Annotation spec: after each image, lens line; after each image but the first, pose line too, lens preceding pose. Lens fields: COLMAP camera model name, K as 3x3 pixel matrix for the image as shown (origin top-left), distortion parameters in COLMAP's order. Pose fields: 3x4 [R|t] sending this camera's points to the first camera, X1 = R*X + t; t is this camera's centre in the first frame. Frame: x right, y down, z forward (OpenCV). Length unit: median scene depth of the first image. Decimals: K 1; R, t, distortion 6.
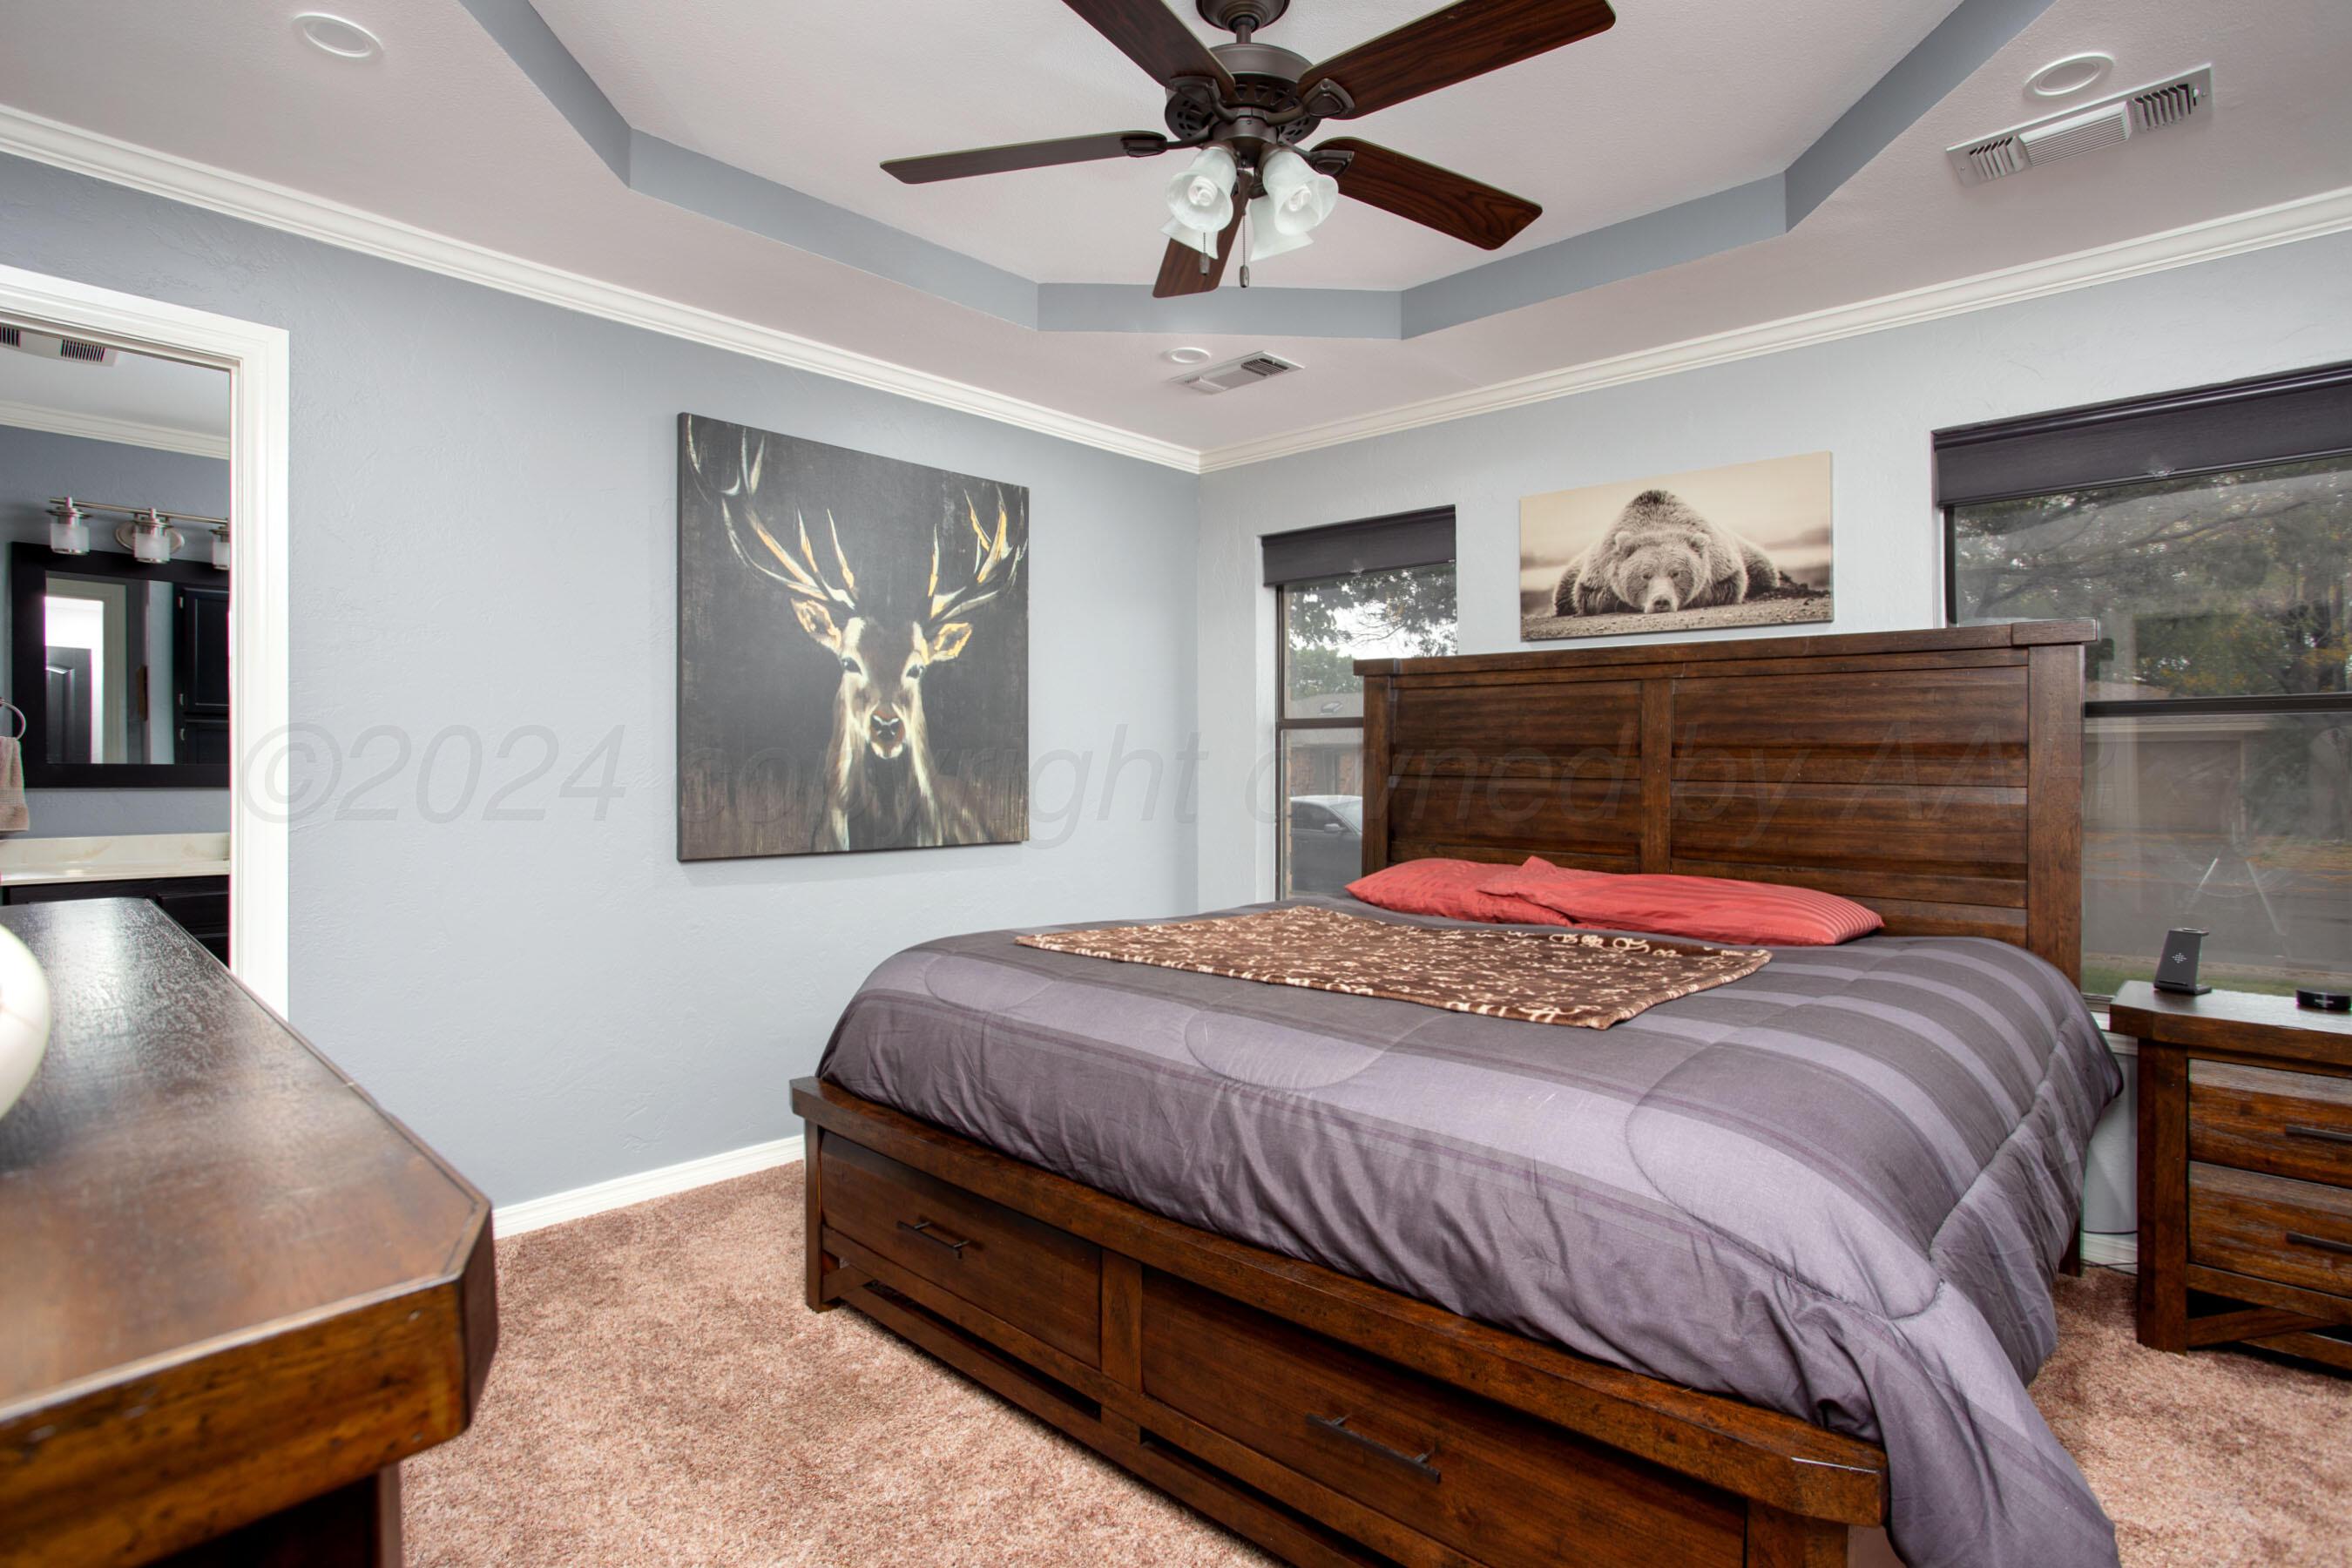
lens RADIAL K [[1154.6, 0, 1192.1], [0, 1154.6, 778.5], [0, 0, 1]] dist [-0.003641, 0.002263]
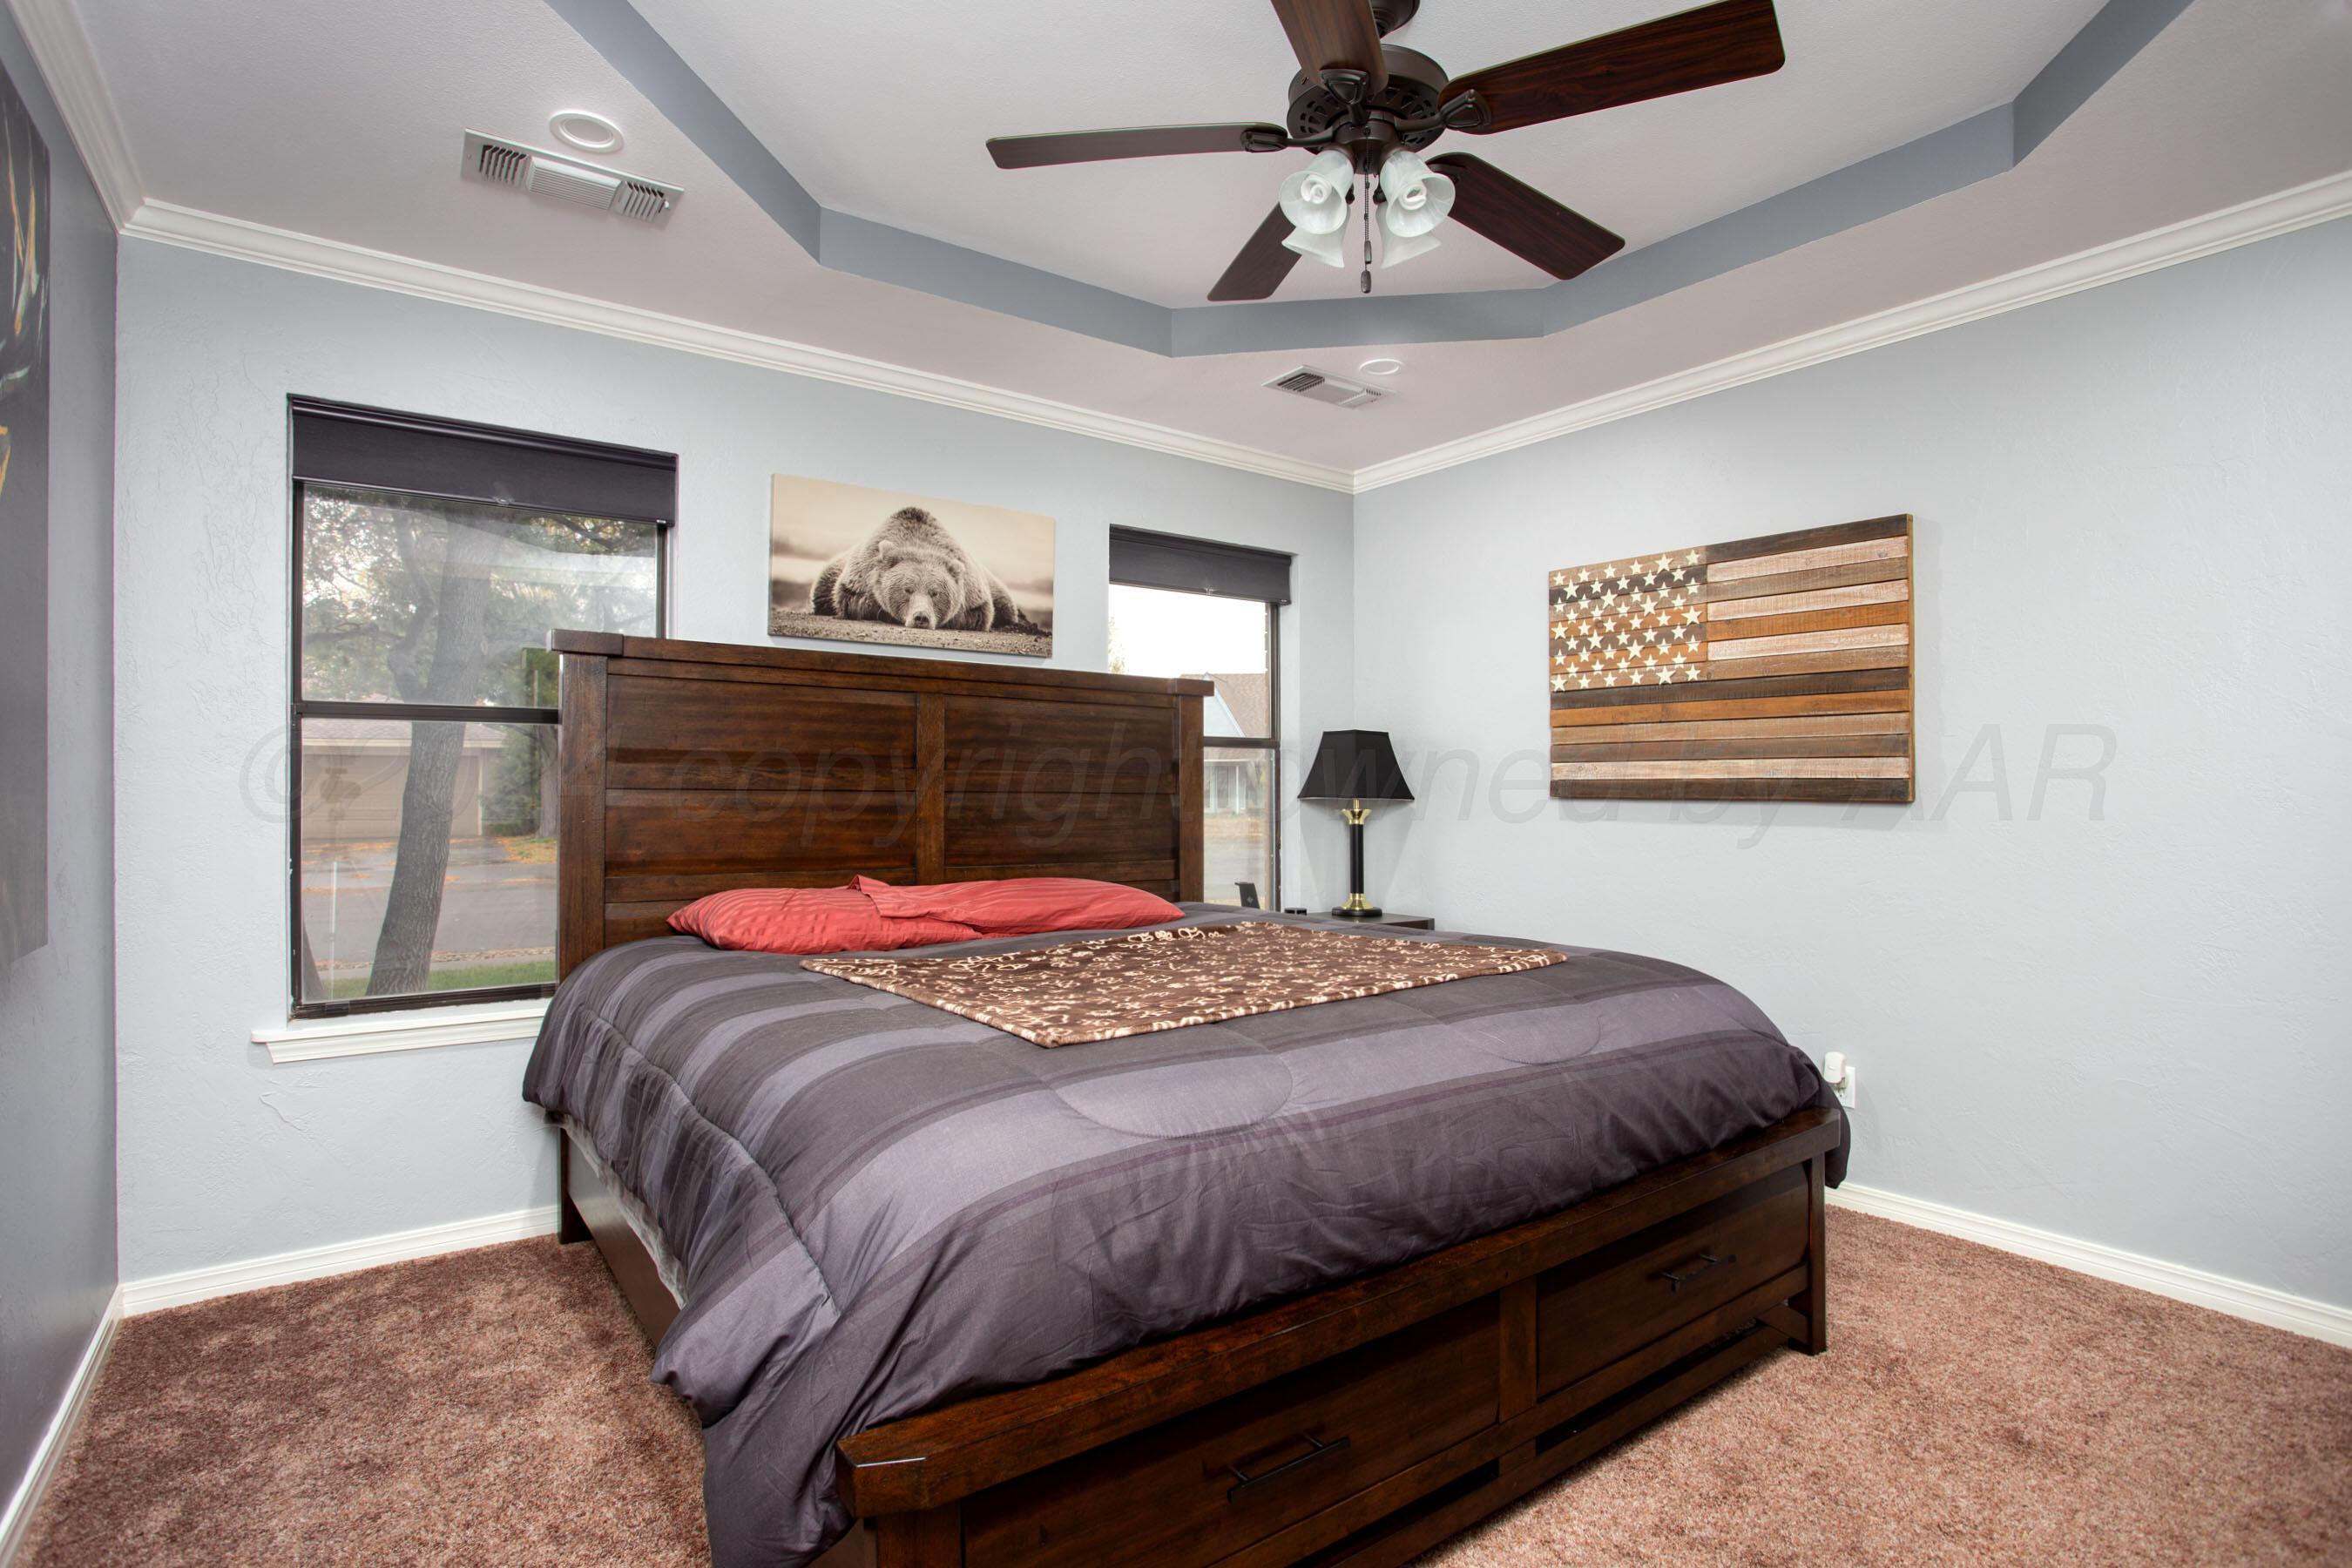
lens RADIAL K [[1154.6, 0, 1186.1], [0, 1154.6, 782.5], [0, 0, 1]] dist [-0.003641, 0.002263]
pose [[0.205660, -0.005580, 0.978608, -0.555122], [0.012053, 0.999922, 0.003168, -0.006546], [-0.978549, 0.011143, 0.205711, 0.558216]]
